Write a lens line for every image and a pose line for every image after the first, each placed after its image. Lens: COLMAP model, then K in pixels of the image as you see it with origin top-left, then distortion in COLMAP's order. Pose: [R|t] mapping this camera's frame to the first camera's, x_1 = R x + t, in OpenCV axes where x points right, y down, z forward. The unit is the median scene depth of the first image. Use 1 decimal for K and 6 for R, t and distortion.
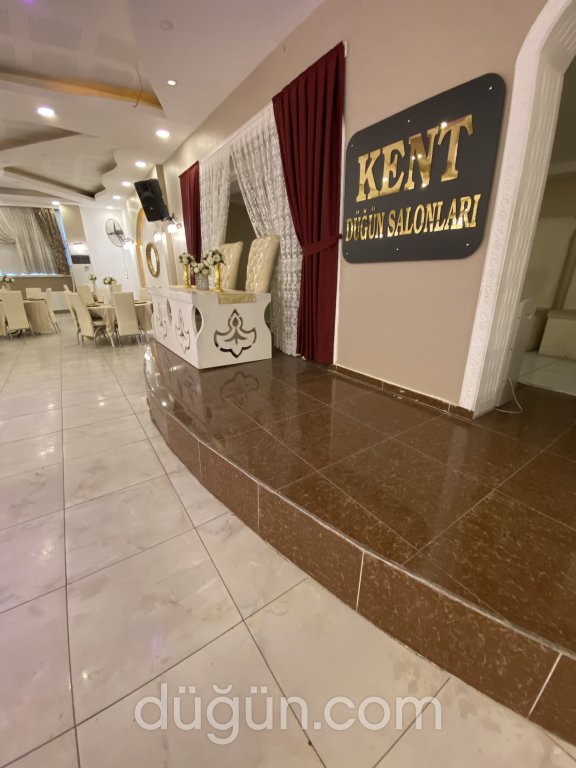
lens RADIAL K [[307.6, 0, 291.1], [0, 307.6, 385.7], [0, 0, 1]] dist [0.008675, -0.016182]
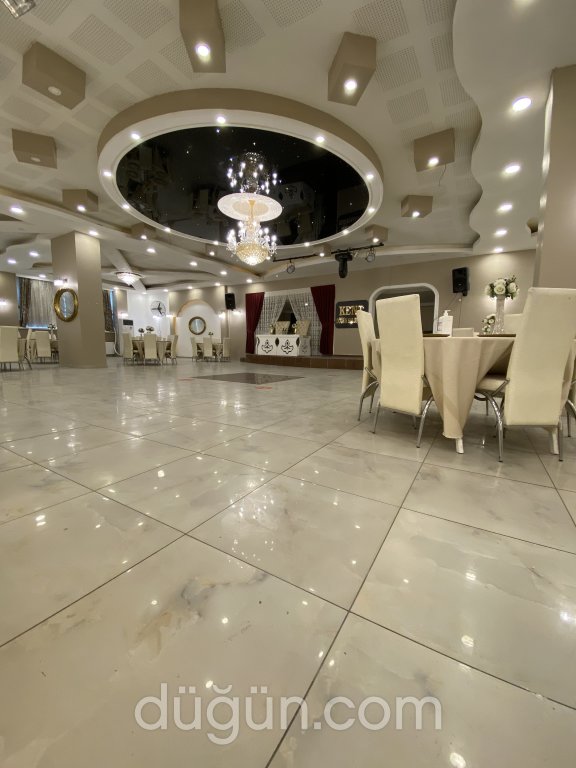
lens RADIAL K [[307.6, 0, 291.1], [0, 307.6, 385.7], [0, 0, 1]] dist [0.008675, -0.016182]
pose [[0.913050, -0.030201, 0.406728, -1.449637], [0.121169, 0.972314, -0.199810, 0.763277], [-0.389433, 0.231719, 0.891431, -1.566723]]
